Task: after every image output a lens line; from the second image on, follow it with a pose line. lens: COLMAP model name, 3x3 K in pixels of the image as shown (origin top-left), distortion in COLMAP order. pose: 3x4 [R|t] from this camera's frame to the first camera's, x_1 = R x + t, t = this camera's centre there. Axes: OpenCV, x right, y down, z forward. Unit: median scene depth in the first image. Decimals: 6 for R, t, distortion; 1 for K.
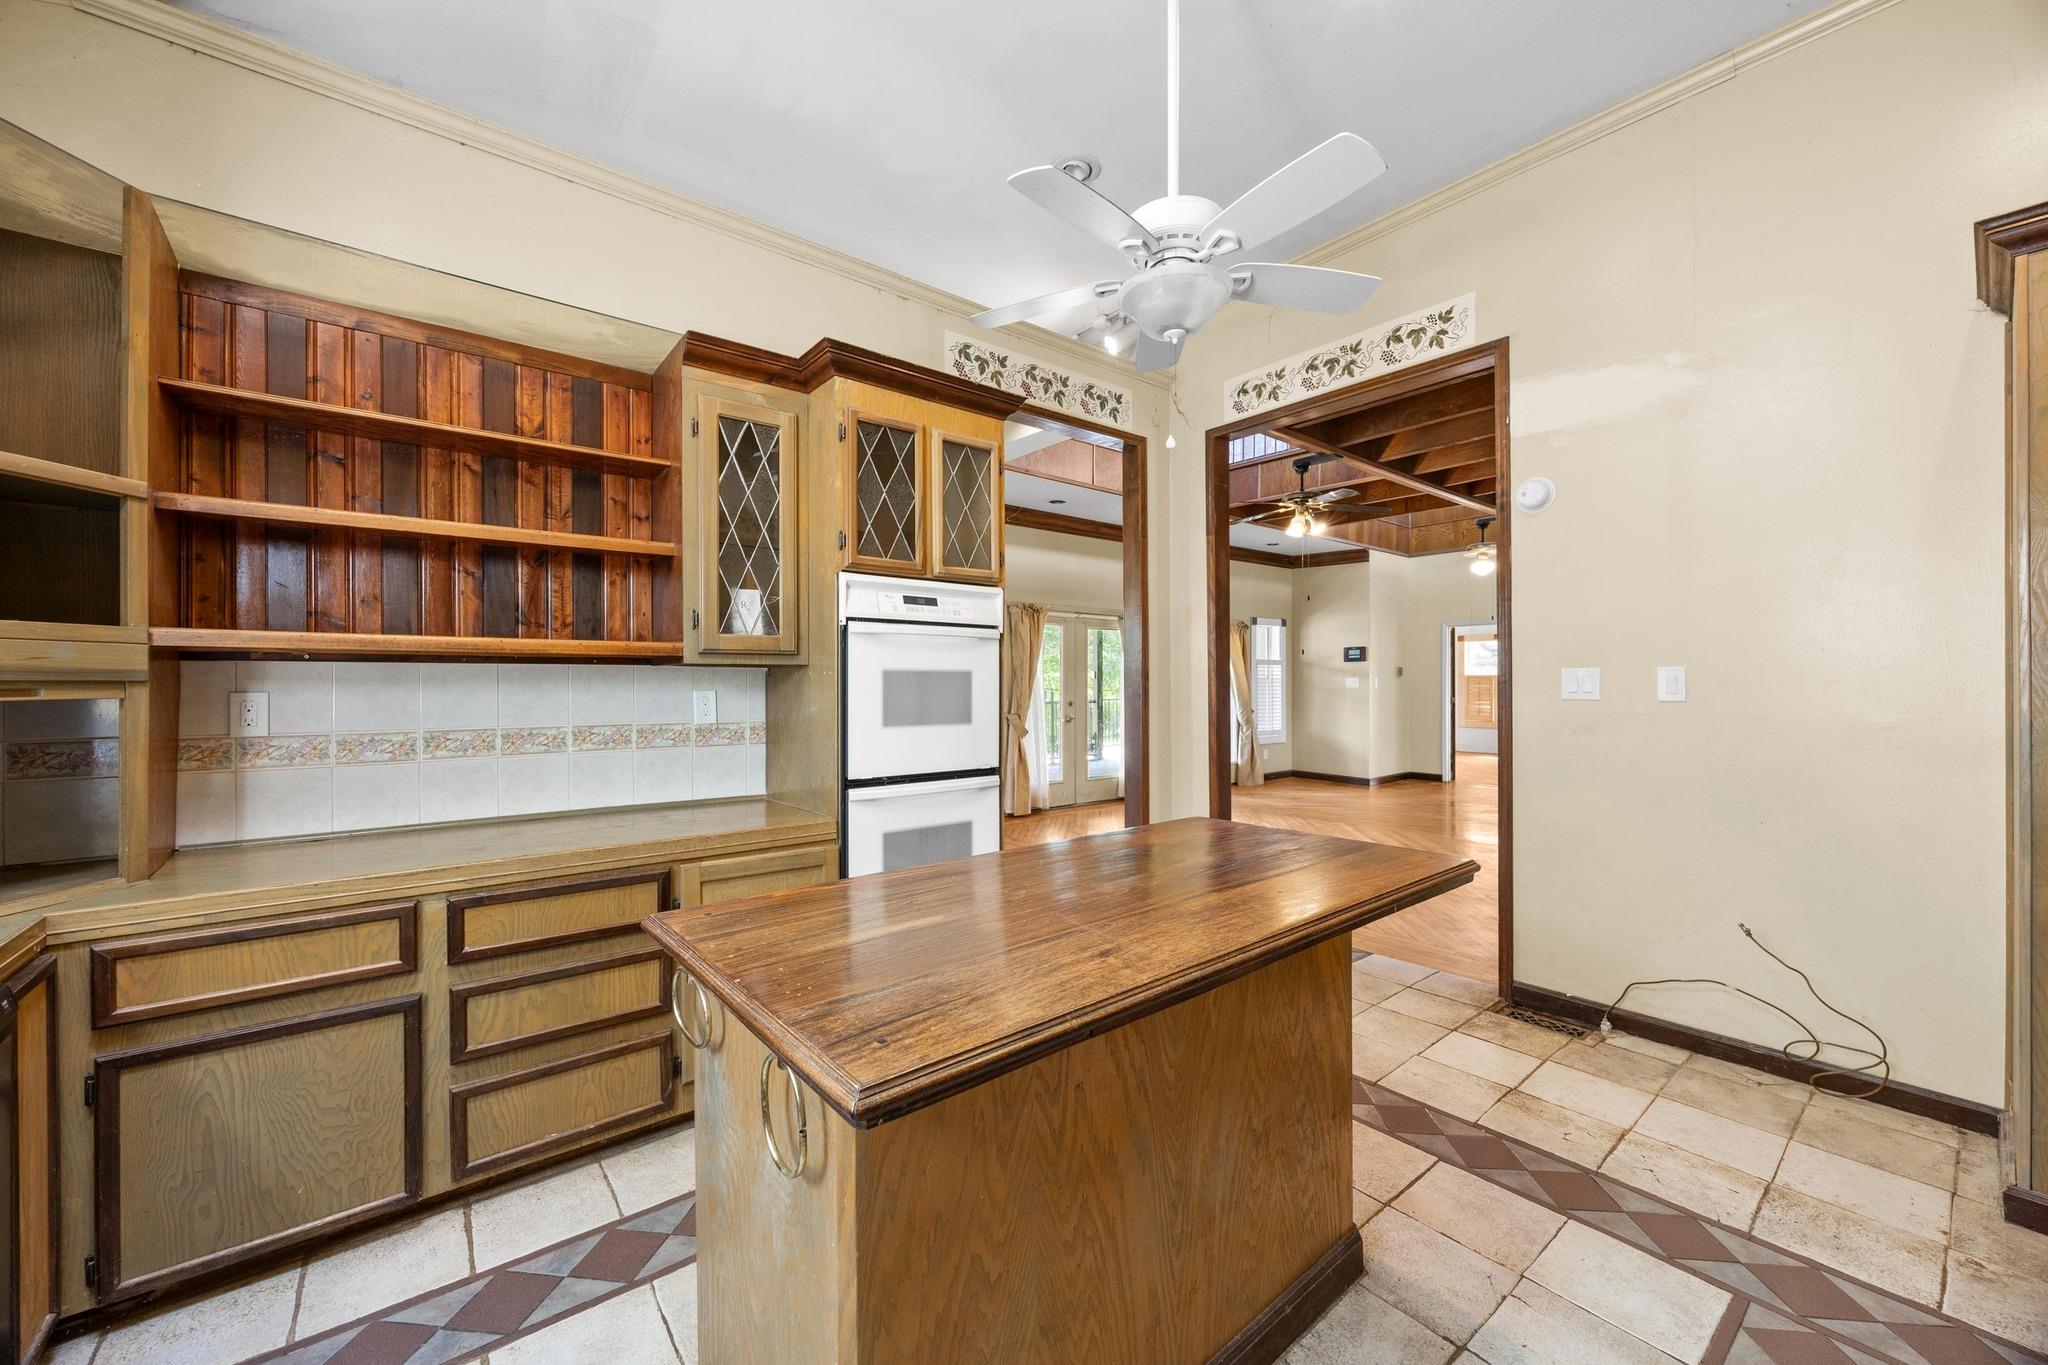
lens RADIAL K [[781.7, 0, 1015.4], [0, 781.7, 687.6], [0, 0, 1]] dist [0.000124, -0.000393]
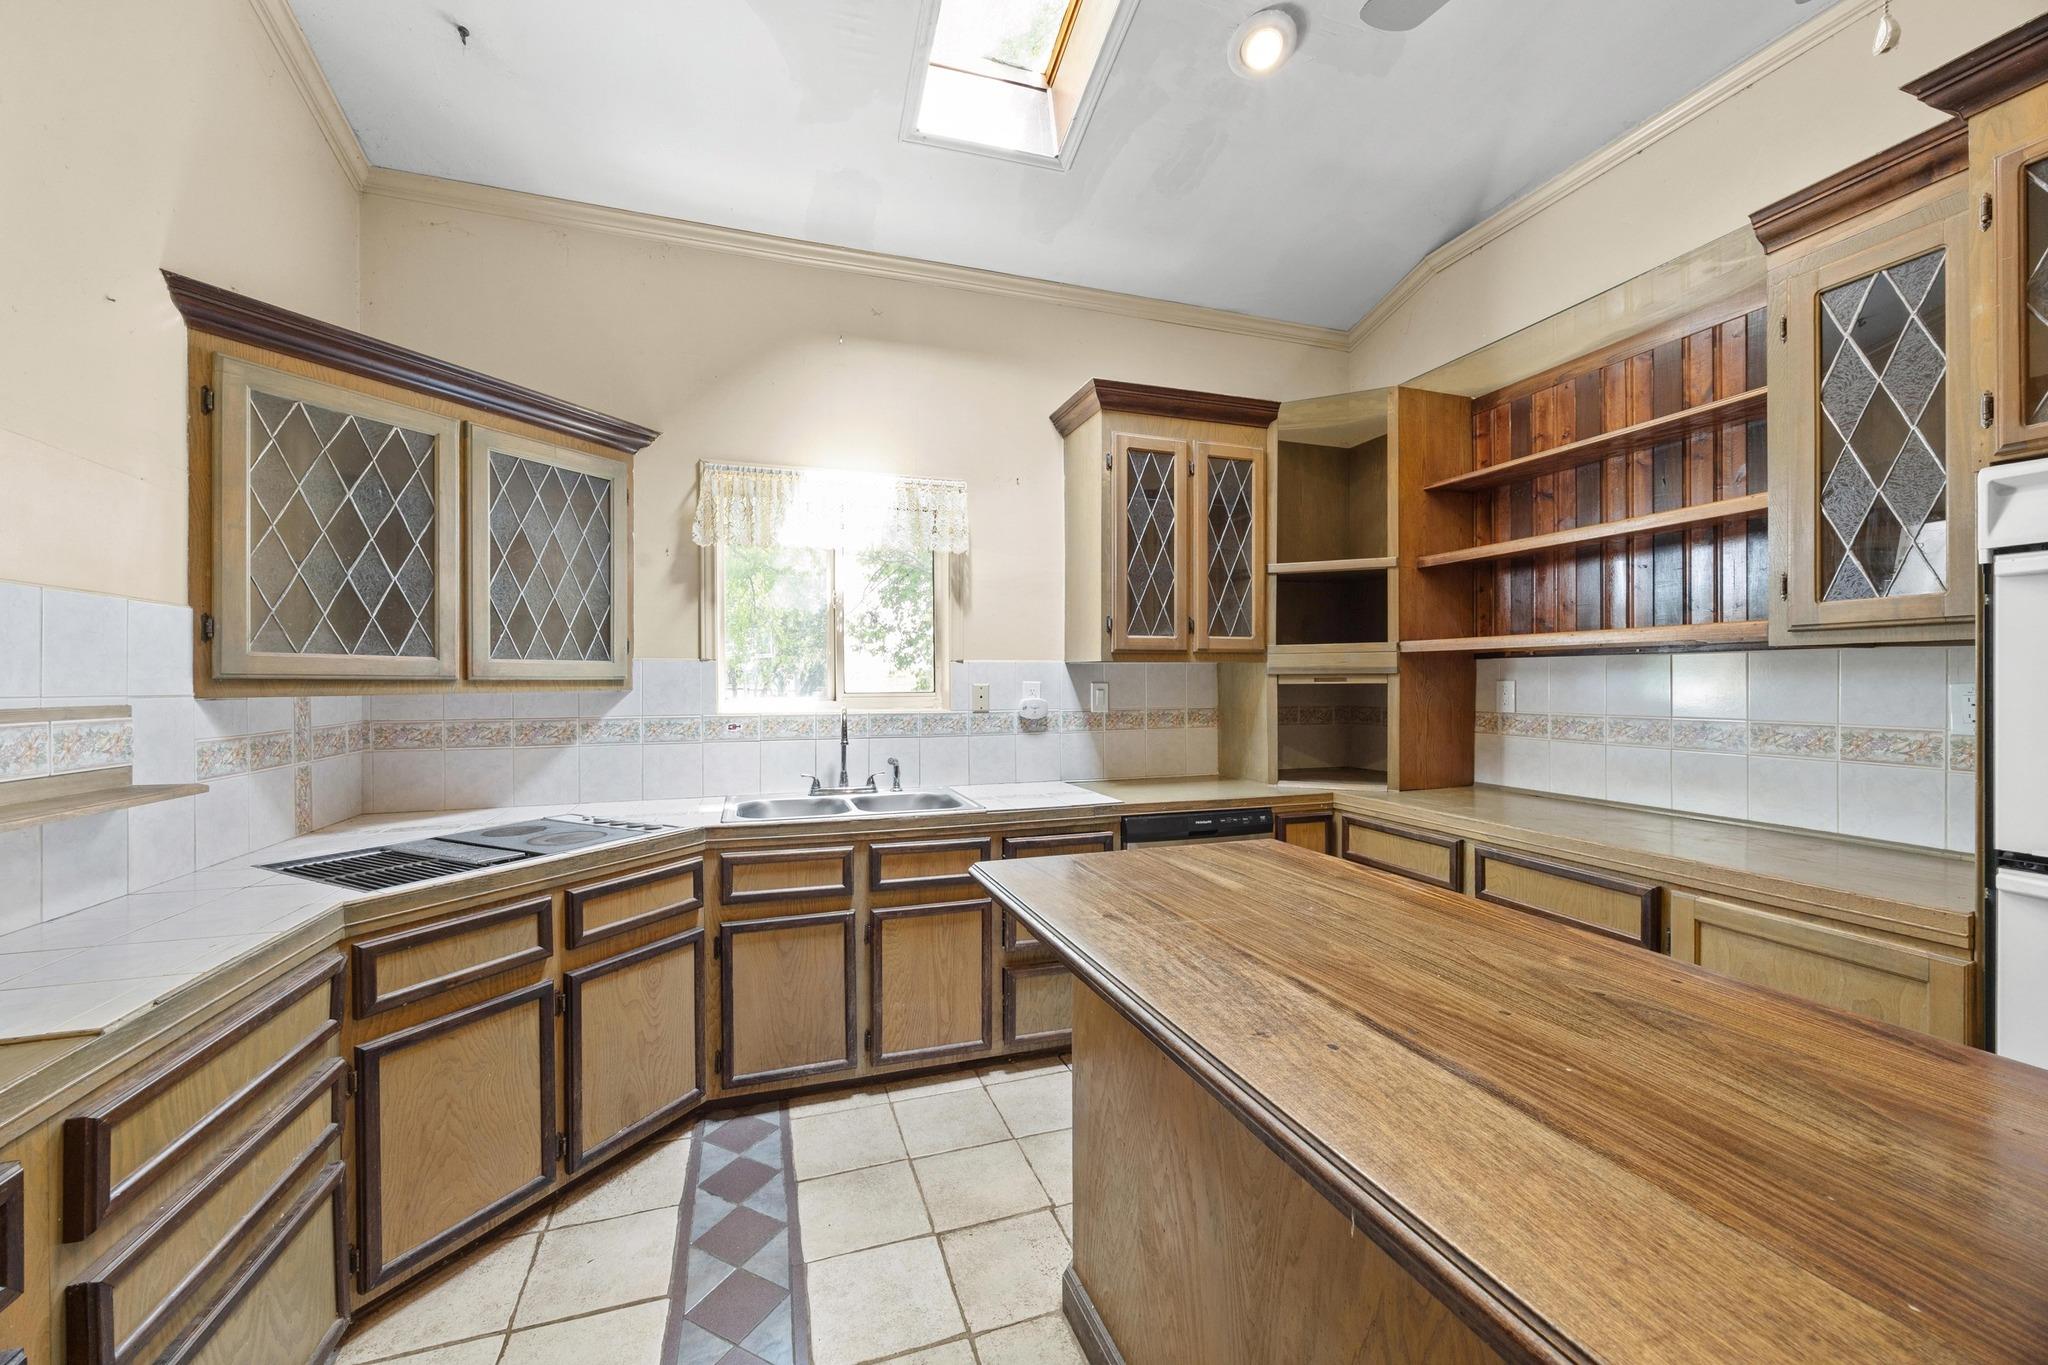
lens RADIAL K [[781.7, 0, 1016.3], [0, 781.7, 679.1], [0, 0, 1]] dist [0.000124, -0.000393]
pose [[-0.349955, 0.002593, -0.936763, 0.565939], [-0.002679, 0.999989, 0.003769, 0.000440], [0.936763, 0.003829, -0.349945, 0.596112]]
